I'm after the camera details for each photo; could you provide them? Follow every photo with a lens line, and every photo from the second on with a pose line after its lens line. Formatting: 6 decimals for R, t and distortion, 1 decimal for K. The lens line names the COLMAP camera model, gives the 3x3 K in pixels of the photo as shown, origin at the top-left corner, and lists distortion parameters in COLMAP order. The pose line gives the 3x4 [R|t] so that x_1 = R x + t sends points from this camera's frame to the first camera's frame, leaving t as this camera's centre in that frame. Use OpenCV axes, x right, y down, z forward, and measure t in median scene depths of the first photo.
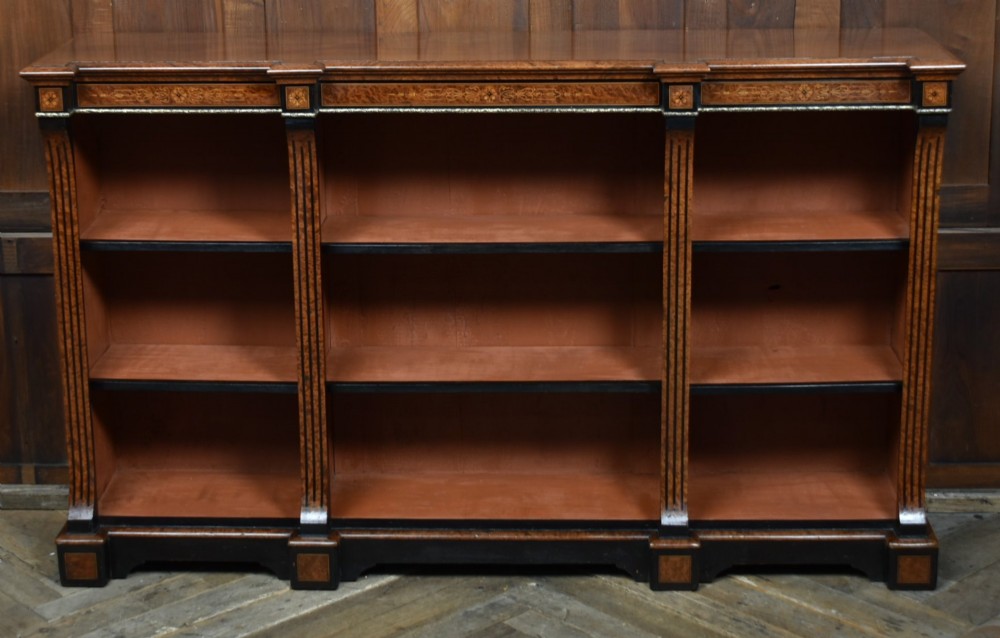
lens RADIAL K [[1864.0, 0, 478.1], [0, 1864.0, 255.4], [0, 0, 1]] dist [-0.026188, 0.000000]
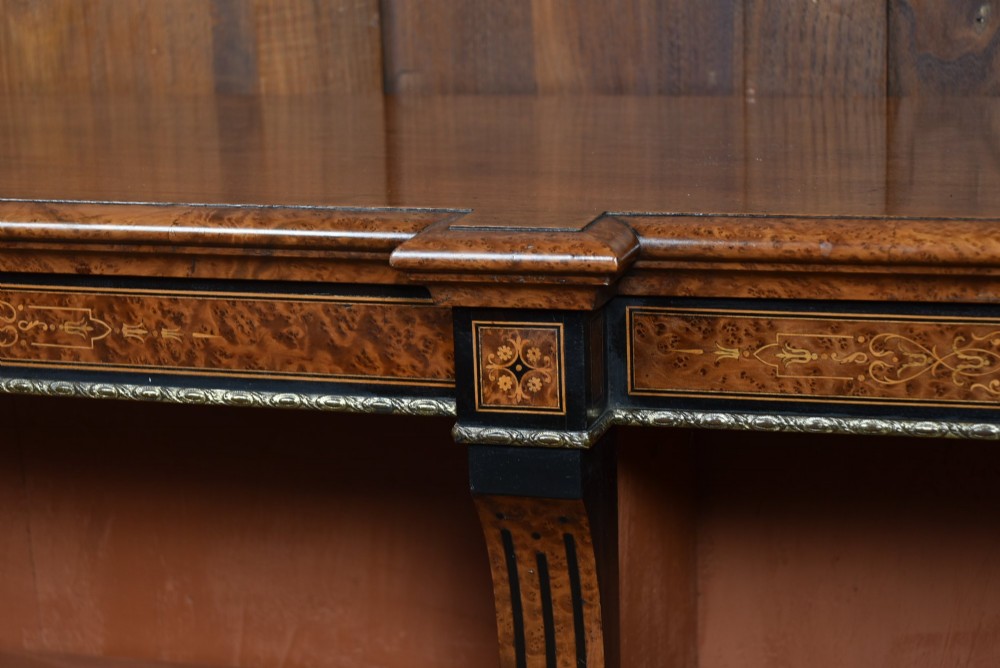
lens RADIAL K [[2196.0, 0, 470.6], [0, 2196.0, 365.4], [0, 0, 1]] dist [-0.013661, 0.000000]
pose [[0.967484, 0.044388, -0.249008, 0.162838], [-0.045268, 0.998972, 0.002195, -0.080130], [0.248849, 0.009149, 0.968499, 0.675612]]
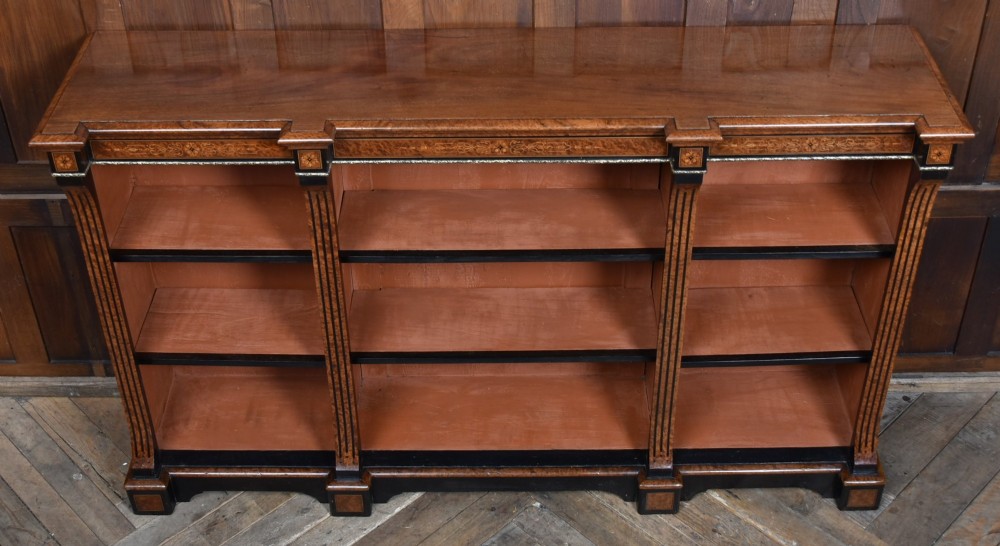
lens RADIAL K [[1244.8, 0, 491.2], [0, 1244.8, 201.5], [0, 0, 1]] dist [-0.055309, 0.000000]
pose [[0.999335, -0.022645, 0.028565, -0.017906], [0.011148, 0.935948, 0.351963, -0.281887], [-0.034705, -0.351410, 0.935578, 0.341650]]
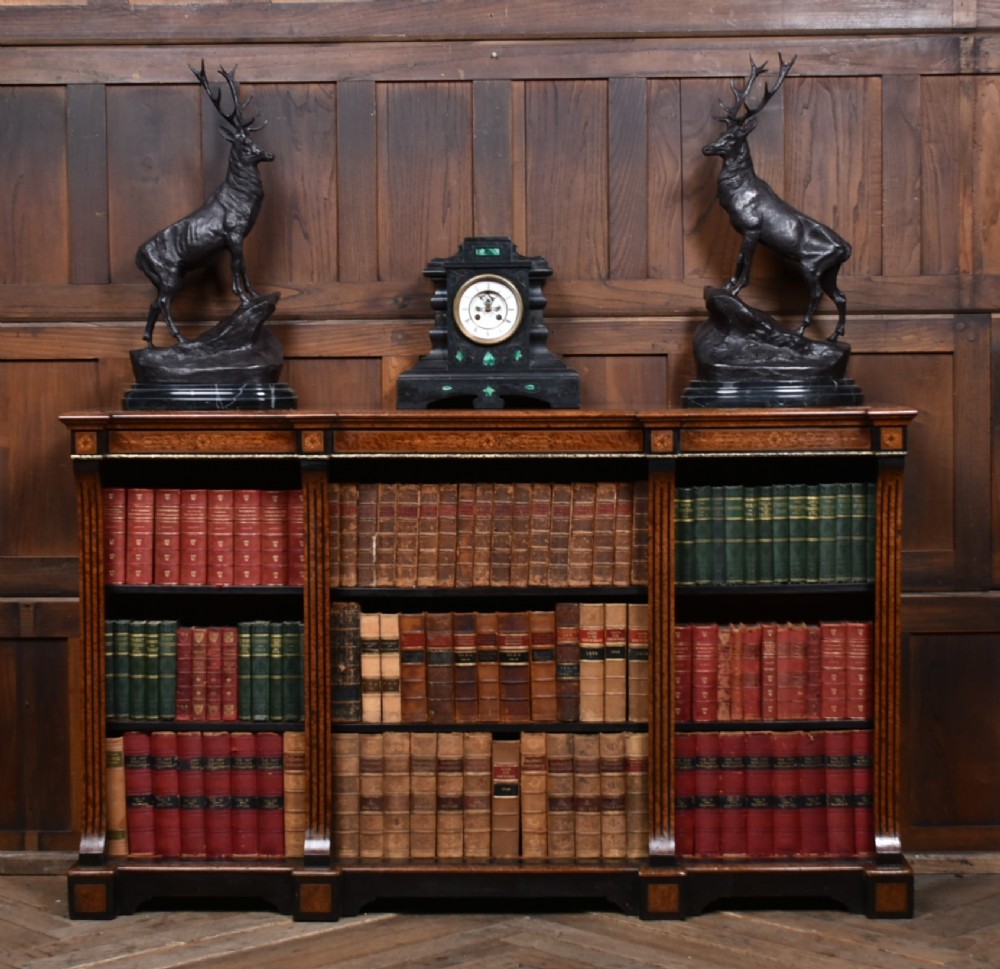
lens RADIAL K [[2214.5, 0, 501.6], [0, 2214.5, 509.6], [0, 0, 1]] dist [-0.037848, 0.000000]
pose [[0.999781, 0.006827, 0.019800, -0.010794], [-0.002832, 0.980763, -0.195182, 0.196900], [-0.020751, 0.195083, 0.980567, -0.255300]]
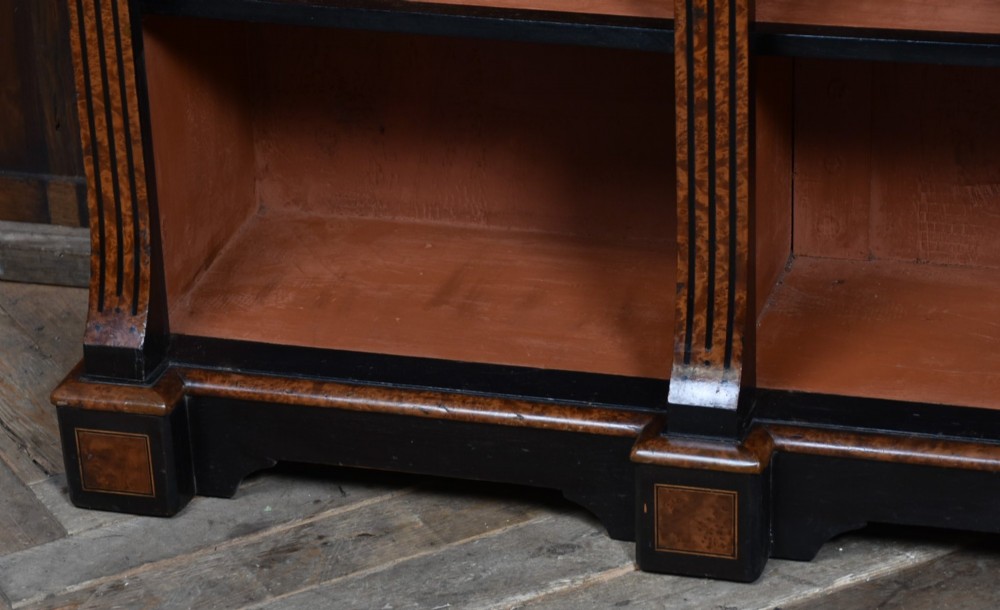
lens RADIAL K [[3027.5, 0, 433.1], [0, 3027.5, 416.5], [0, 0, 1]] dist [-0.022706, 0.000000]
pose [[0.967170, 0.082301, -0.240434, 0.004999], [-0.027581, 0.974513, 0.222631, 0.013134], [0.252629, -0.208690, 0.944789, 0.419076]]
